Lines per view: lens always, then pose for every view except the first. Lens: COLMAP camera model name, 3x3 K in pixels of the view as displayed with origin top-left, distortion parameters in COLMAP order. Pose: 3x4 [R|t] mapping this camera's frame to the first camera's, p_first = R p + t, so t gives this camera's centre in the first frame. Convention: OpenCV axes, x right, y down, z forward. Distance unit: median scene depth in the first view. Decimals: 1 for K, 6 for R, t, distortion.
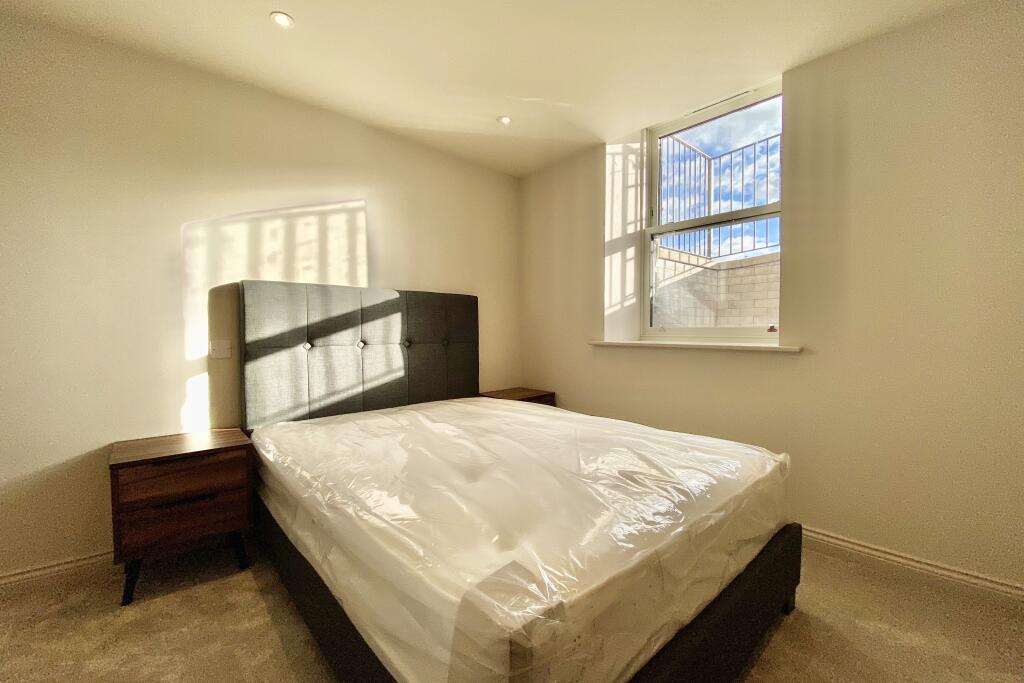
lens RADIAL K [[427.3, 0, 512.0], [0, 427.3, 341.5], [0, 0, 1]] dist [-0.000465, -0.000014]
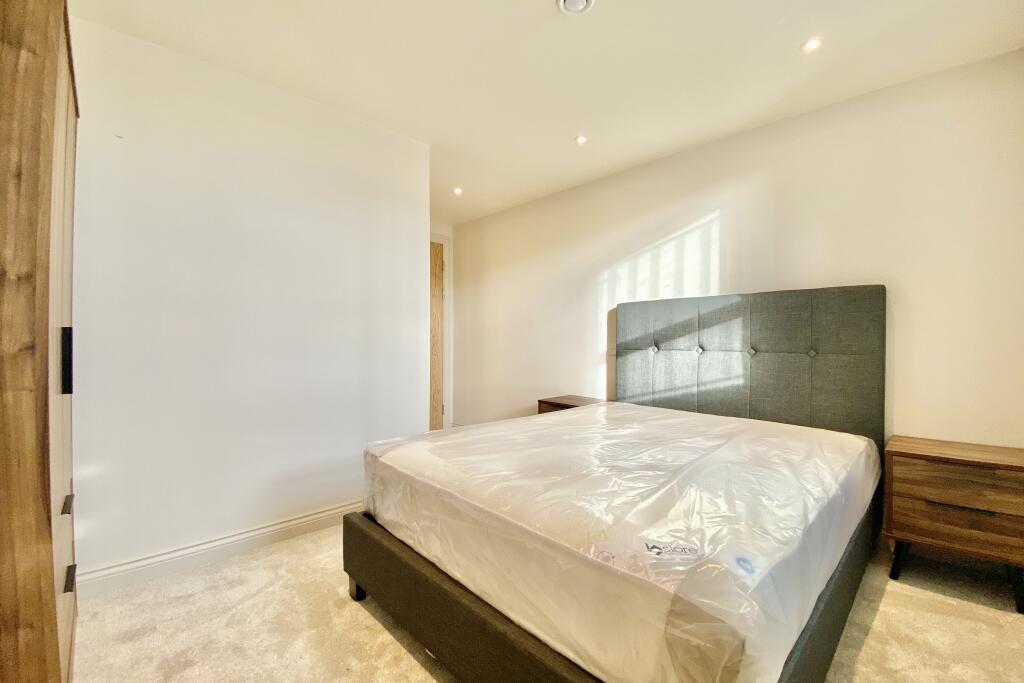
lens RADIAL K [[427.3, 0, 512.0], [0, 427.3, 341.5], [0, 0, 1]] dist [-0.000465, -0.000014]
pose [[0.050444, 0.015769, -0.998602, 0.720031], [-0.029488, 0.999463, 0.014293, -0.015198], [0.998291, 0.028725, 0.050882, 0.479460]]
